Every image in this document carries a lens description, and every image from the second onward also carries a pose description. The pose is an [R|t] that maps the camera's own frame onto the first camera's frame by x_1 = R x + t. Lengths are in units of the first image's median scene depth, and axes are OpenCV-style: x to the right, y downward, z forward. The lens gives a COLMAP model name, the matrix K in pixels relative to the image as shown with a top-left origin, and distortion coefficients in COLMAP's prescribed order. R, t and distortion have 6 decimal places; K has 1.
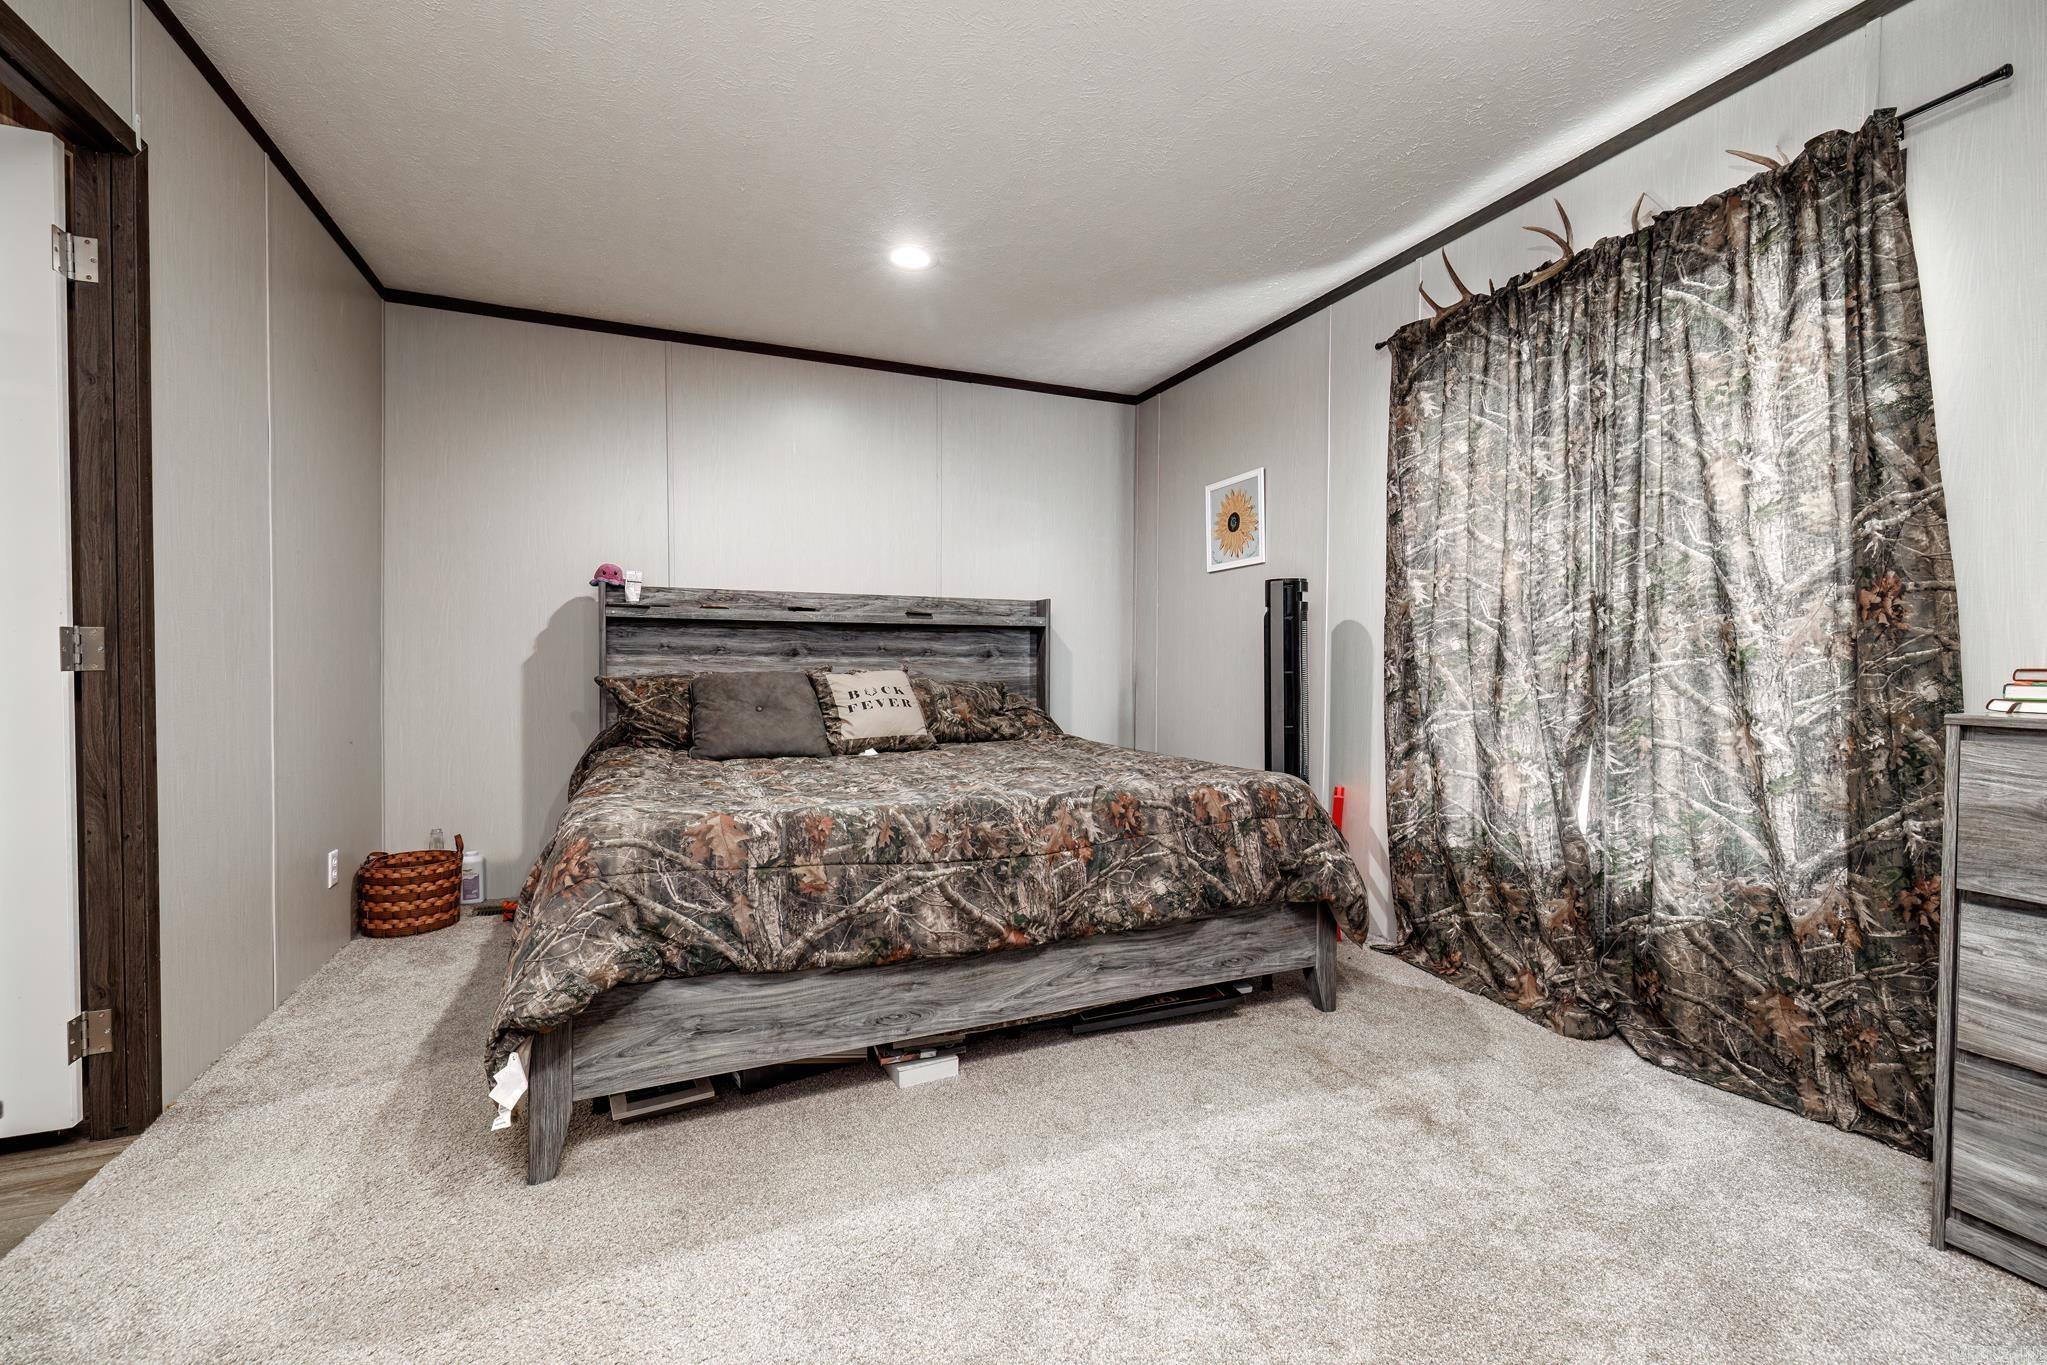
lens RADIAL K [[852.8, 0, 1011.0], [0, 852.8, 675.7], [0, 0, 1]] dist [0.000725, 0.000364]
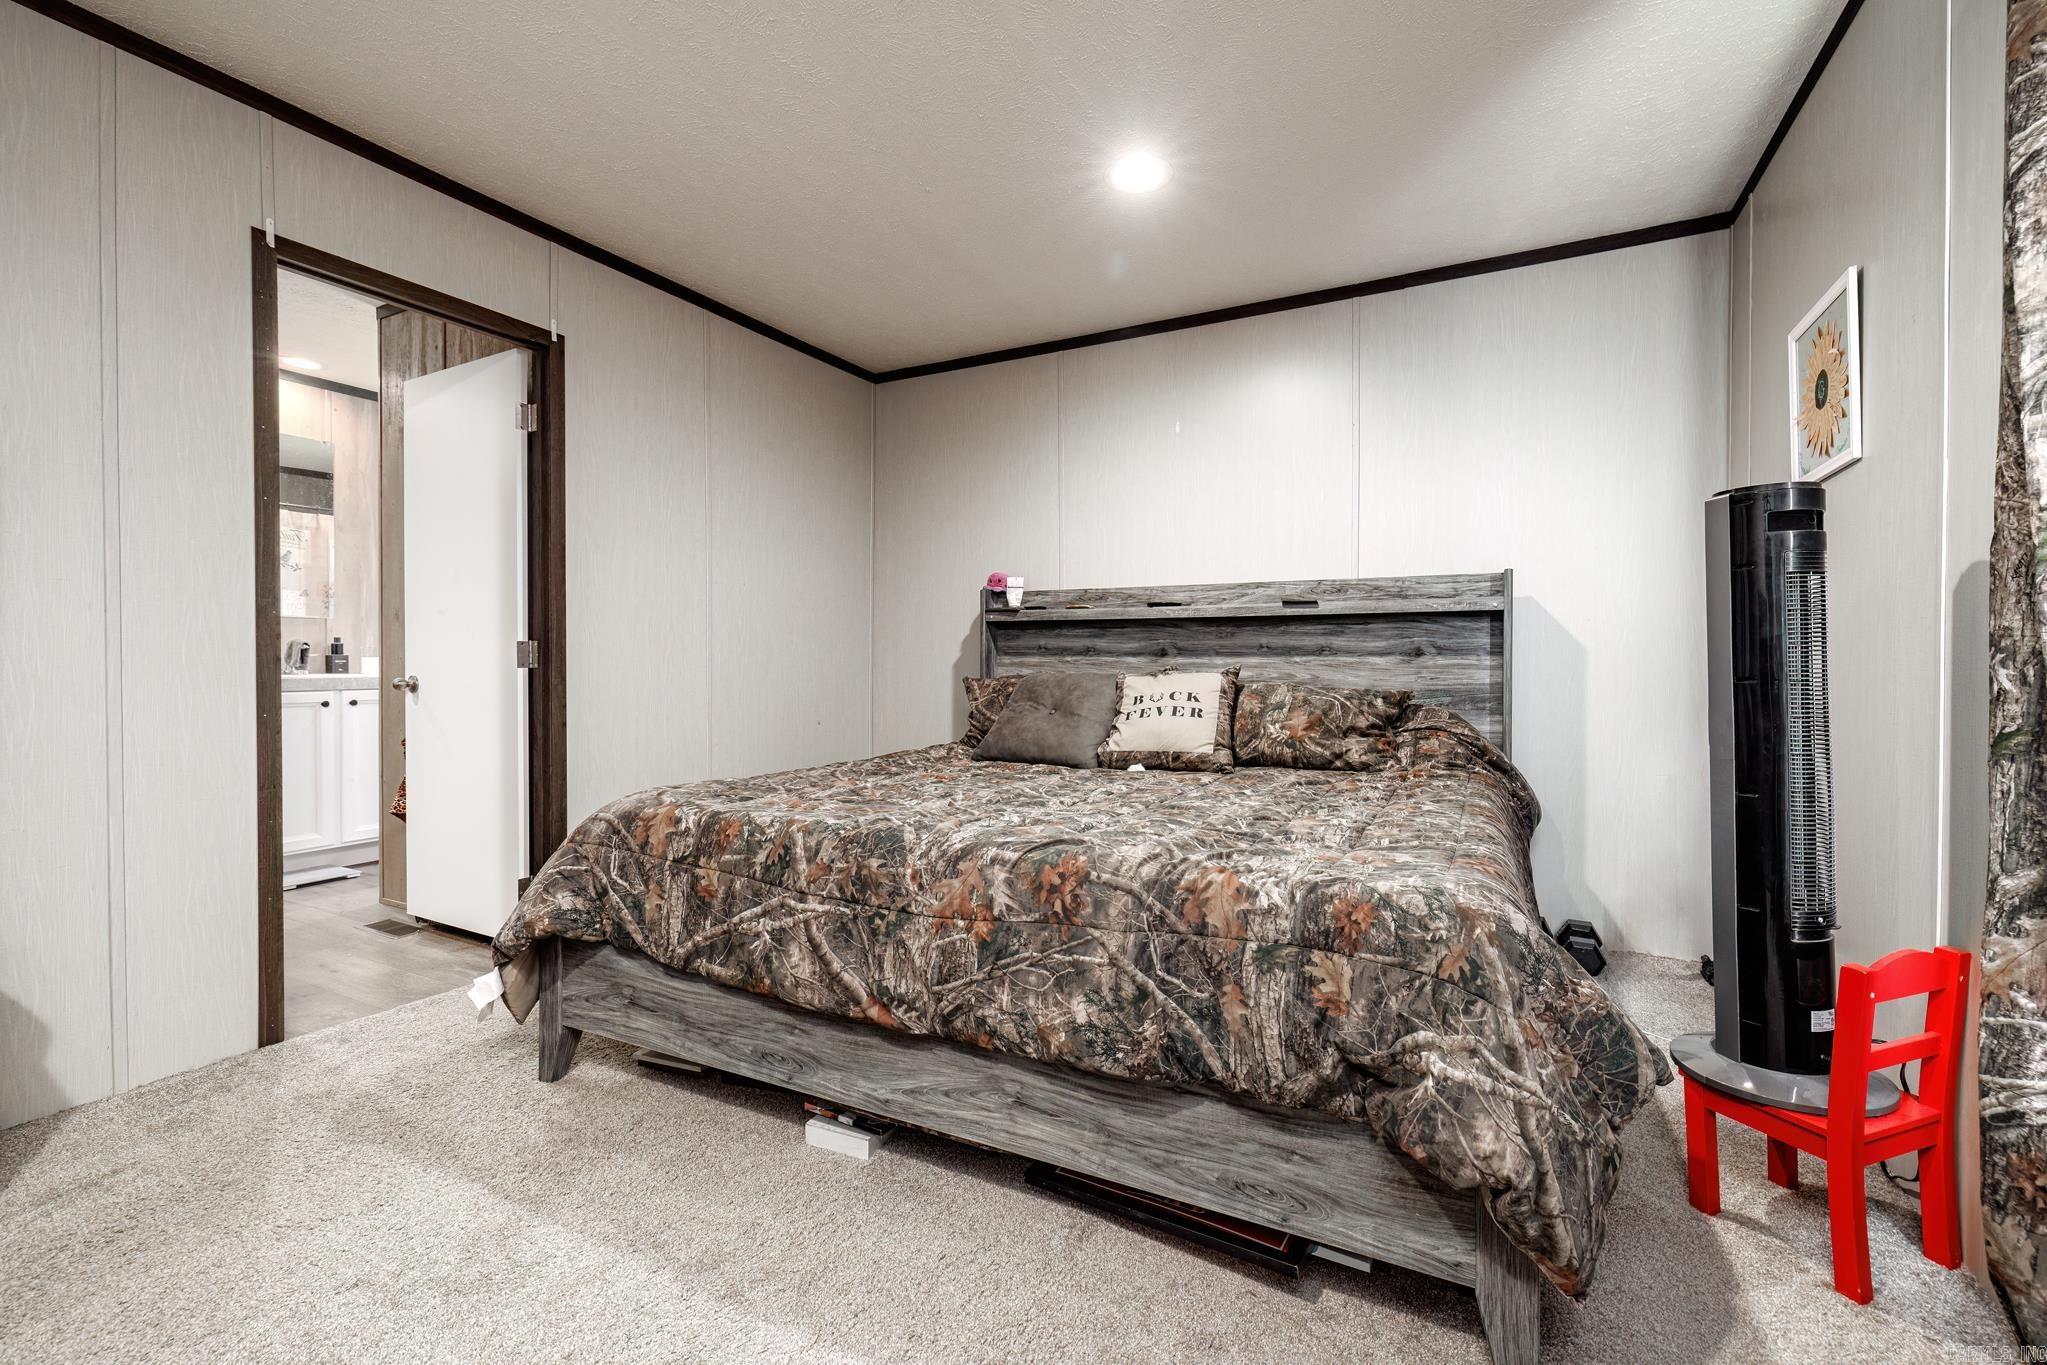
lens RADIAL K [[852.8, 0, 1022.6], [0, 852.8, 667.3], [0, 0, 1]] dist [0.000725, 0.000364]
pose [[0.639594, 0.002381, -0.768710, 0.641775], [-0.012369, 0.999898, -0.007194, -0.005454], [0.768614, 0.014110, 0.639558, 0.556461]]
